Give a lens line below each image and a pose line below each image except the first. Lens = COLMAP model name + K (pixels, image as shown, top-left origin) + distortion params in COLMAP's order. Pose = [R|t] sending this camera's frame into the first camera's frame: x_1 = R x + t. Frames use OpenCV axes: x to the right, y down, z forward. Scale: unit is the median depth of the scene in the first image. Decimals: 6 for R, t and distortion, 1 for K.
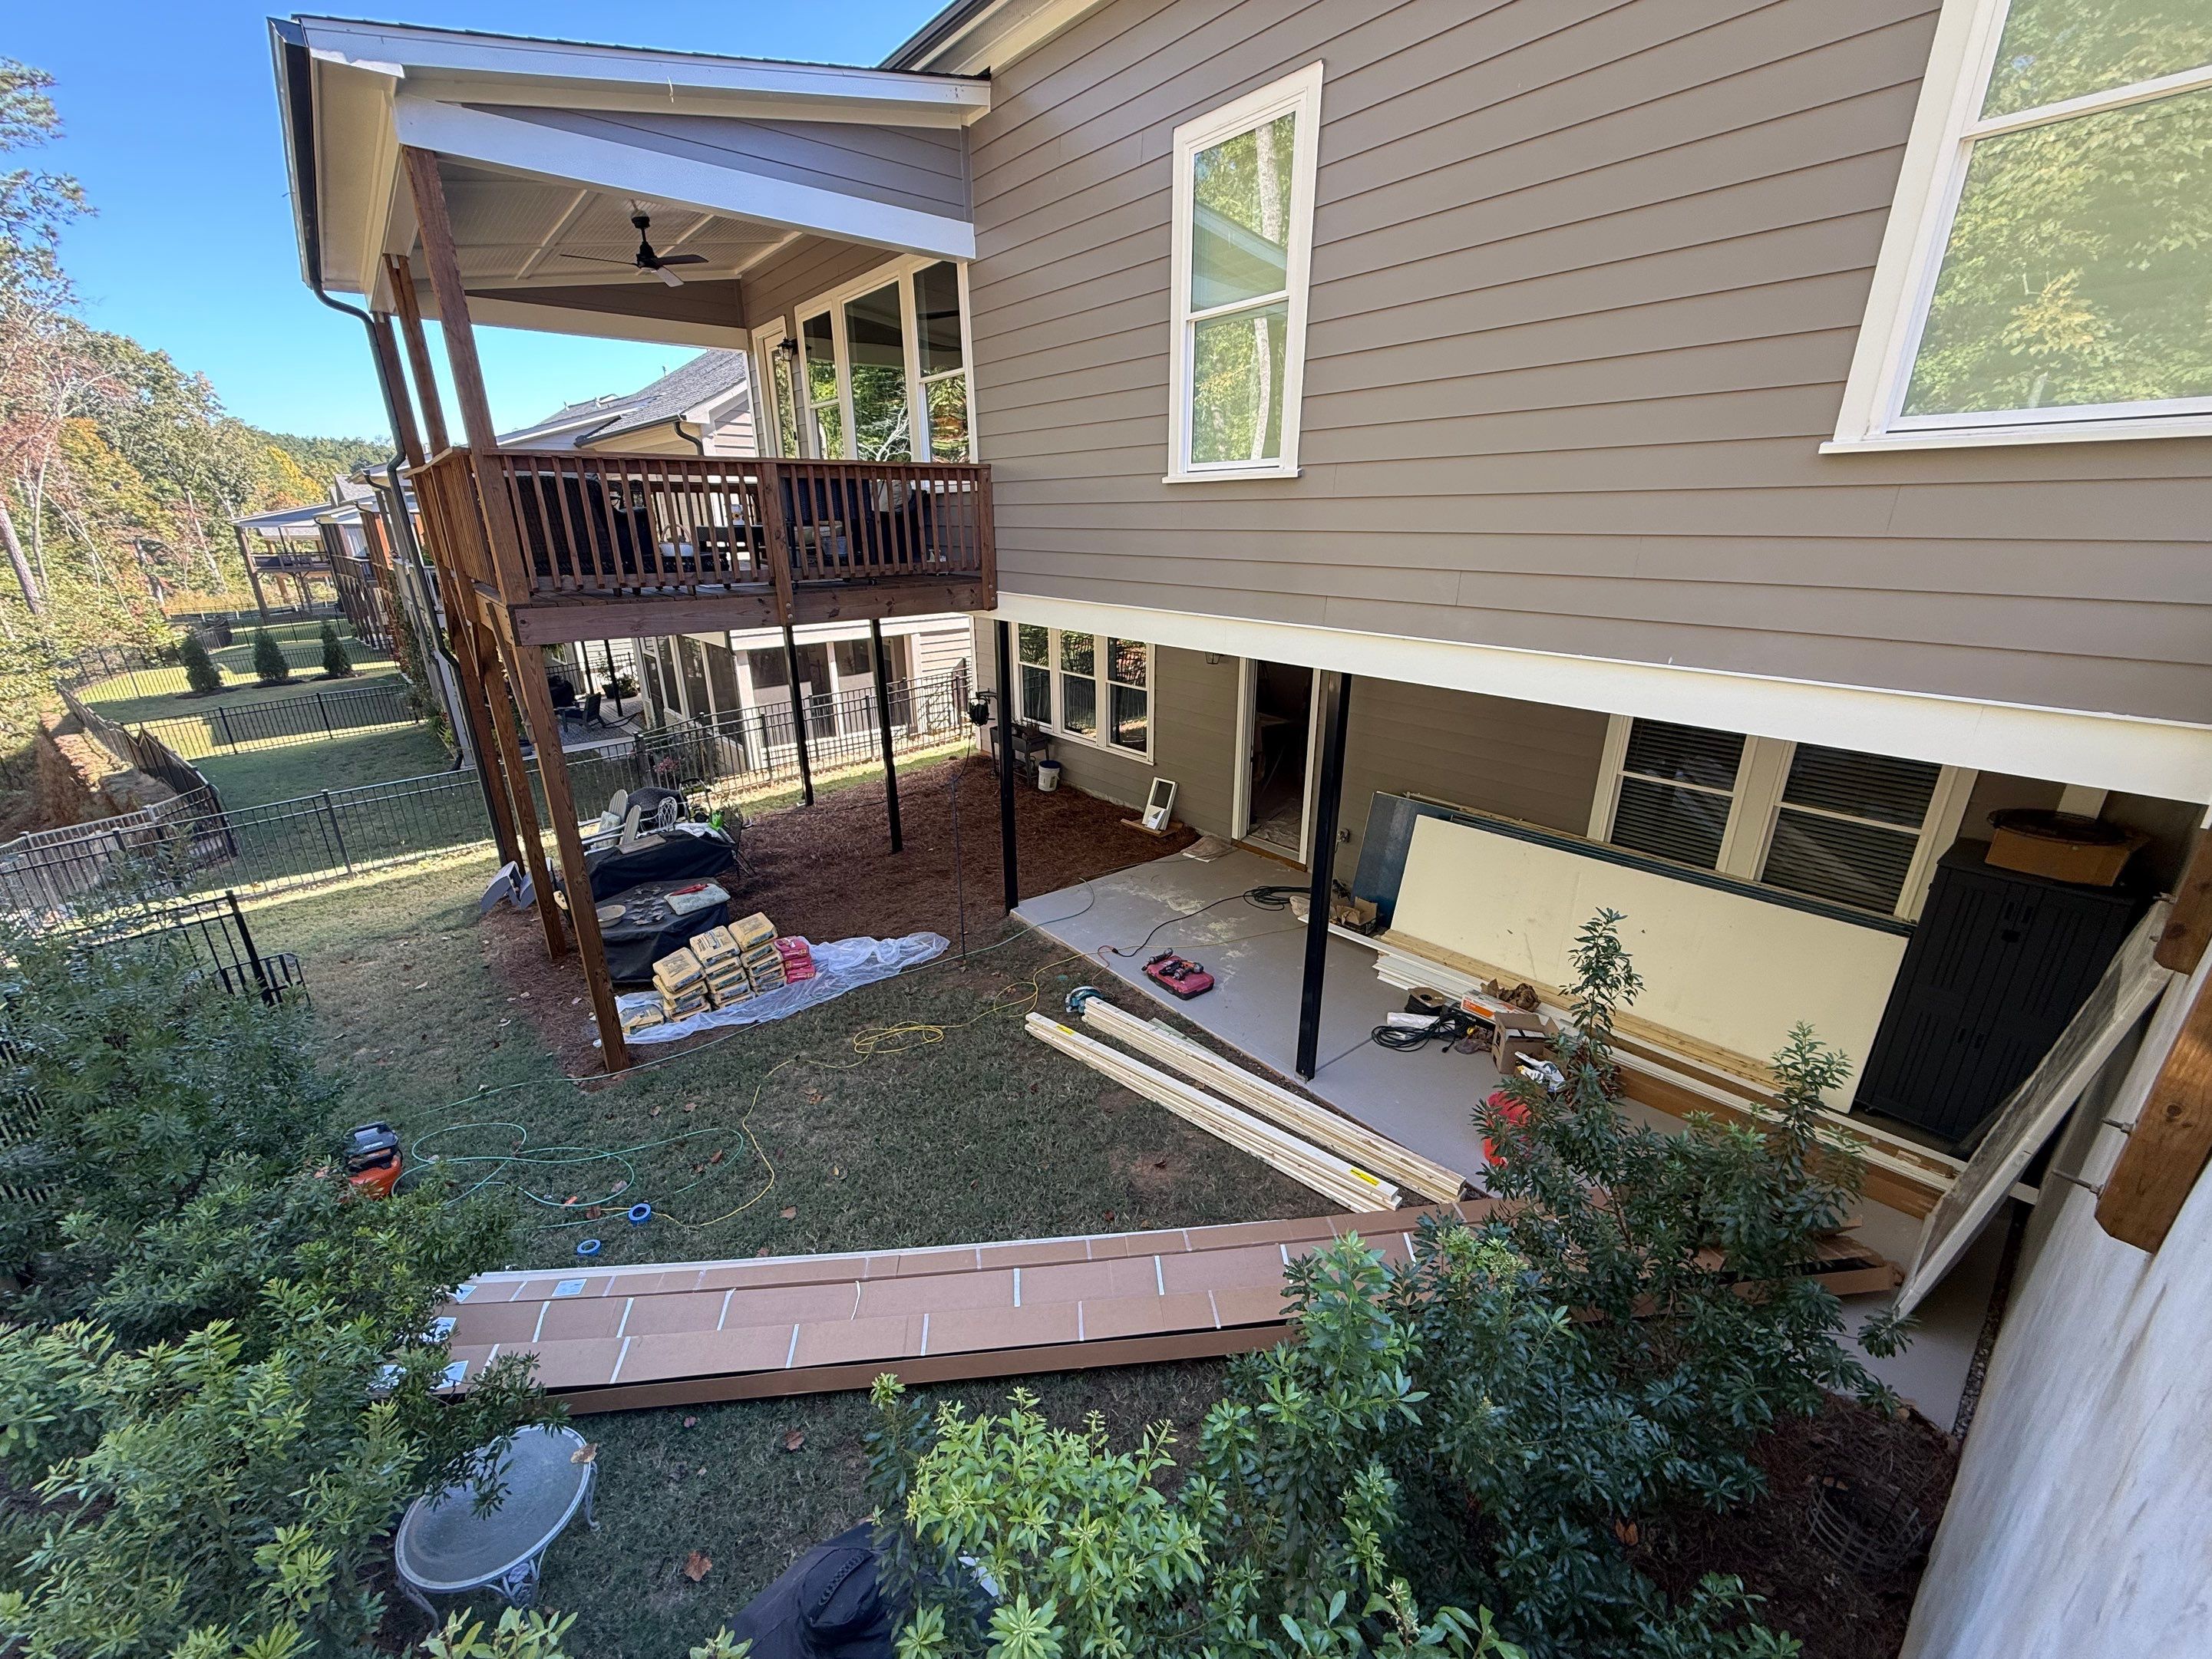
lens RADIAL K [[863.7, 0, 1134.1], [0, 863.7, 813.1], [0, 0, 1]] dist [0.000685, -0.000610]
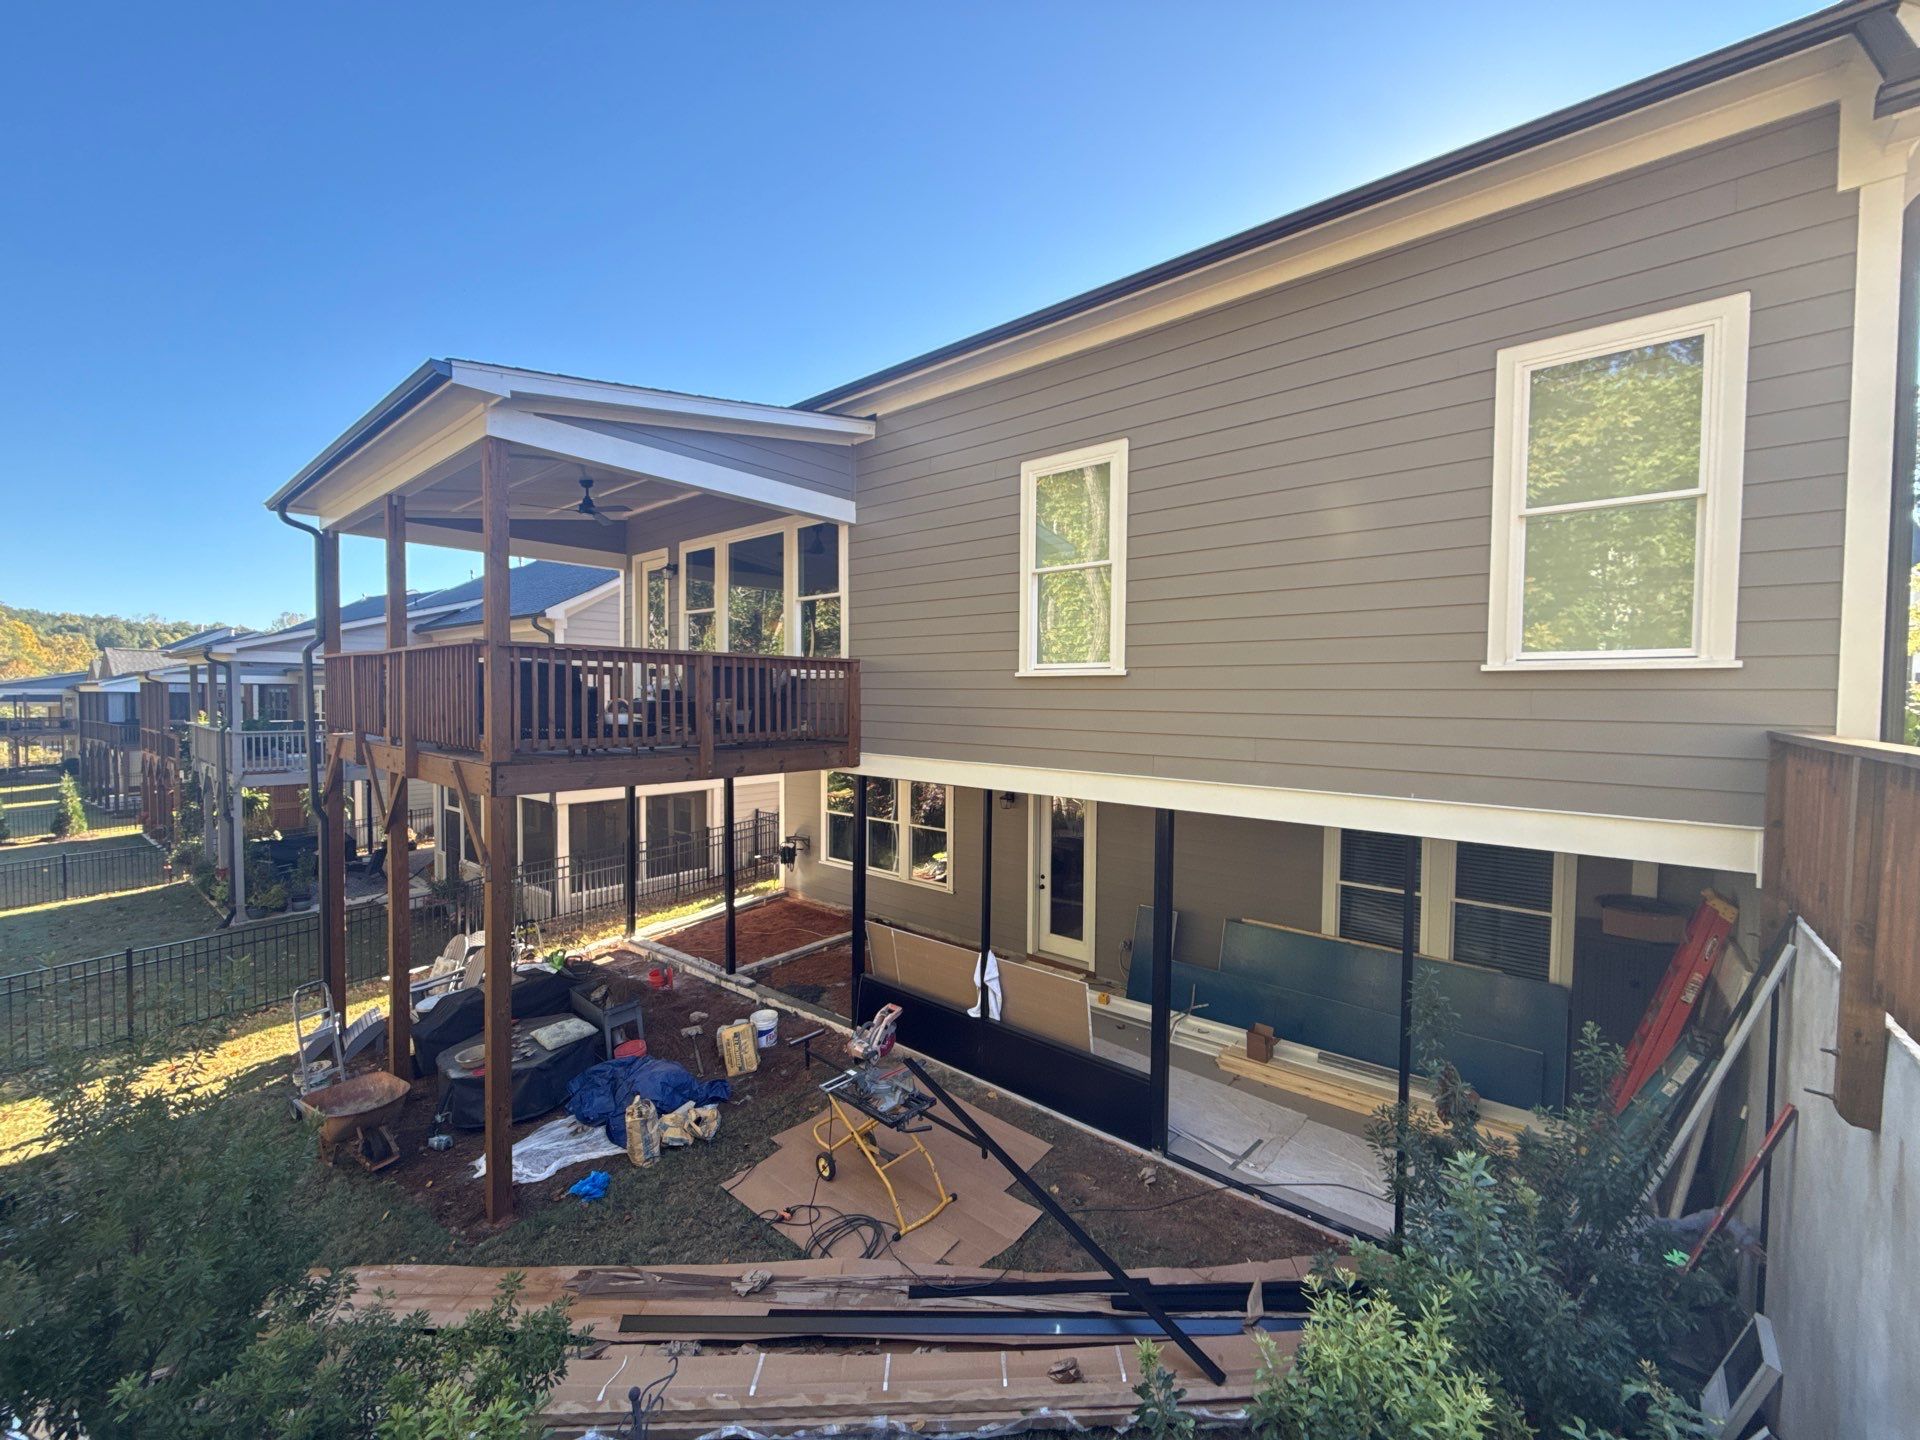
lens RADIAL K [[749.7, 0, 962.6], [0, 749.7, 711.0], [0, 0, 1]] dist [0.000685, -0.000610]
pose [[0.983640, 0.010141, 0.179861, -0.236085], [0.045303, 0.952405, -0.301452, 0.026206], [-0.174357, 0.304668, 0.936364, -0.083695]]
